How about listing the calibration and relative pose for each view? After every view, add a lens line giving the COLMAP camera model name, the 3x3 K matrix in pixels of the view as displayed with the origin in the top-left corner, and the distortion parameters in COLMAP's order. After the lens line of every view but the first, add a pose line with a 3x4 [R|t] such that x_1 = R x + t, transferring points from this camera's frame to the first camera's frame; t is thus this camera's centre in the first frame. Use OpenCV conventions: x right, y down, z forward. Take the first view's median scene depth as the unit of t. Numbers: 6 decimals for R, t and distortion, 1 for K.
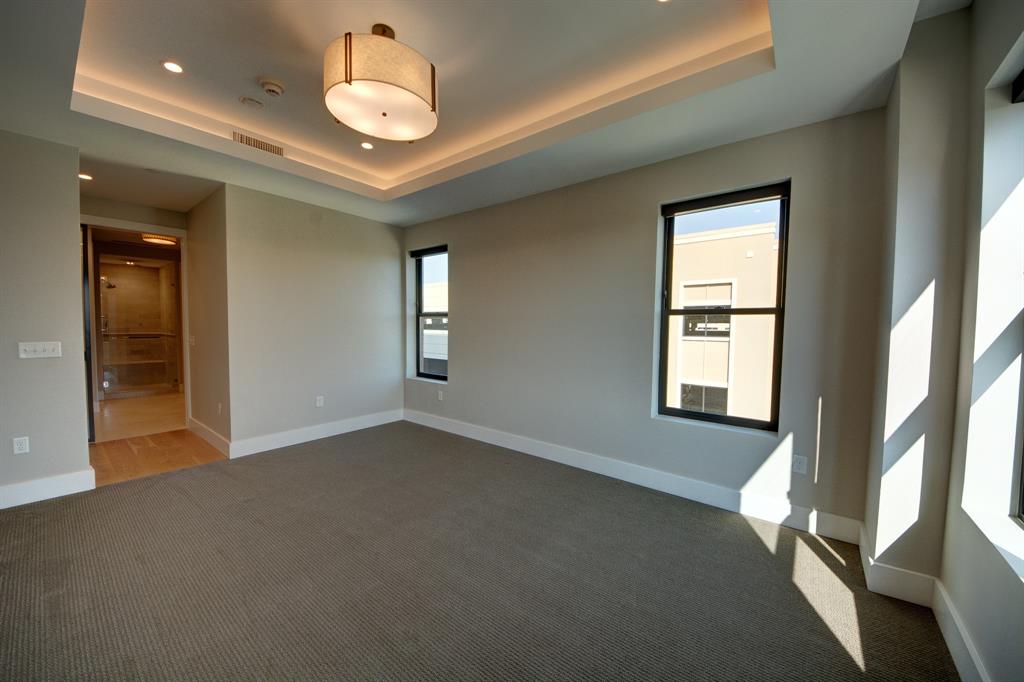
lens RADIAL K [[375.1, 0, 505.6], [0, 375.1, 345.5], [0, 0, 1]] dist [-0.002747, -0.002729]
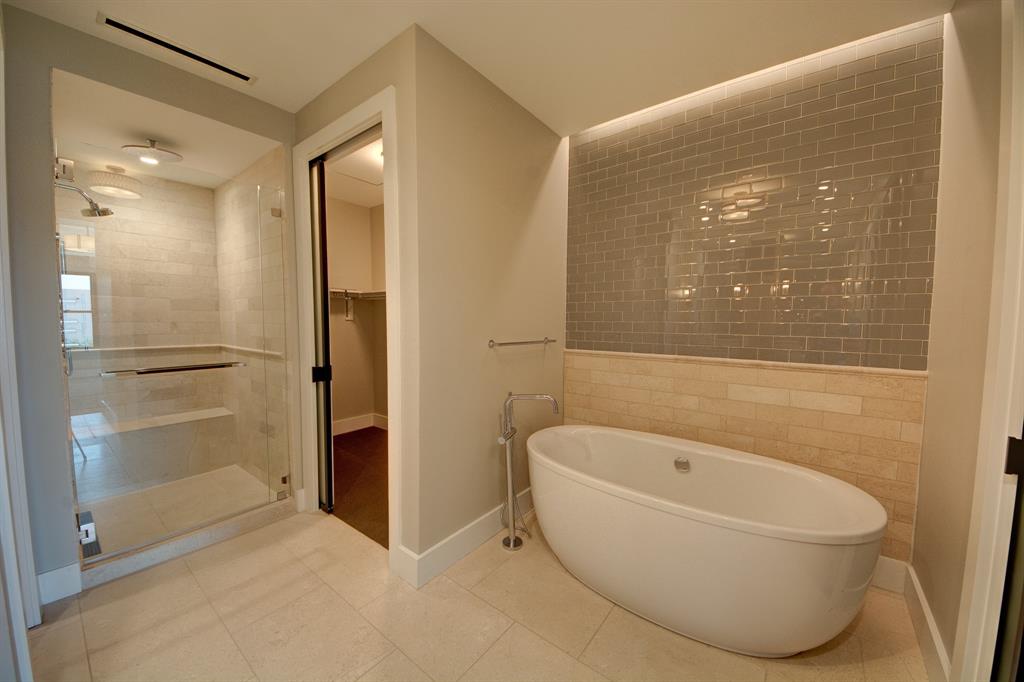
lens RADIAL K [[375.1, 0, 519.5], [0, 375.1, 341.3], [0, 0, 1]] dist [-0.002747, -0.002729]
pose [[0.999304, -0.006679, 0.036693, -0.623136], [0.006430, 0.999956, 0.006898, -0.039206], [-0.036737, -0.006657, 0.999303, 0.586821]]
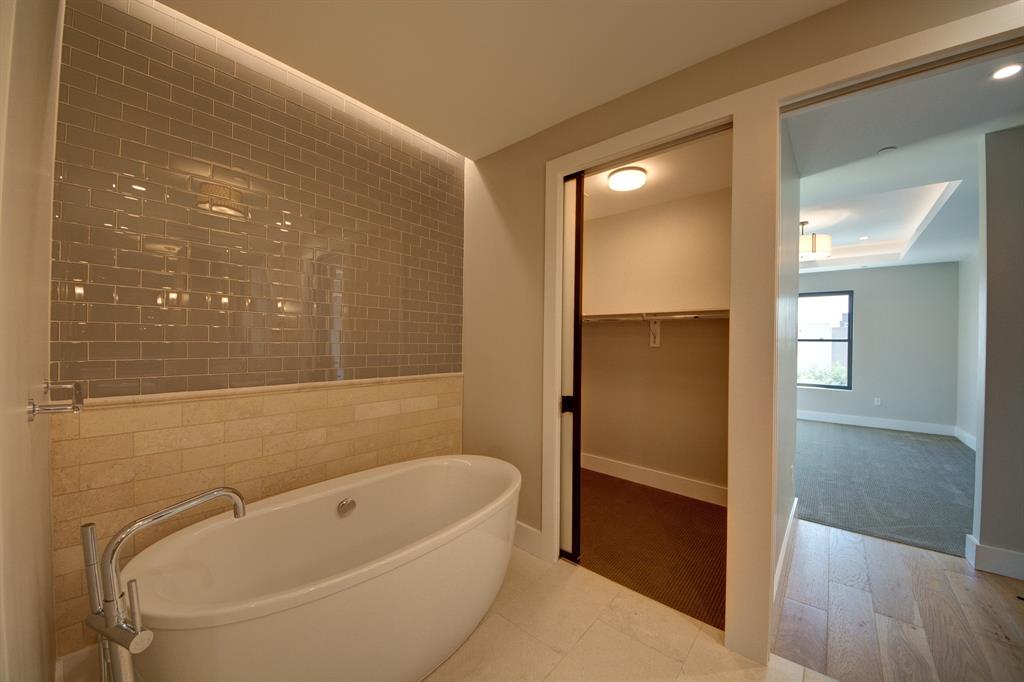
lens RADIAL K [[375.1, 0, 514.1], [0, 375.1, 340.5], [0, 0, 1]] dist [-0.002747, -0.002729]
pose [[-0.009520, -0.005555, 0.999939, -0.645725], [0.042413, 0.999082, 0.005954, -0.041132], [-0.999055, 0.042467, -0.009275, 0.620045]]
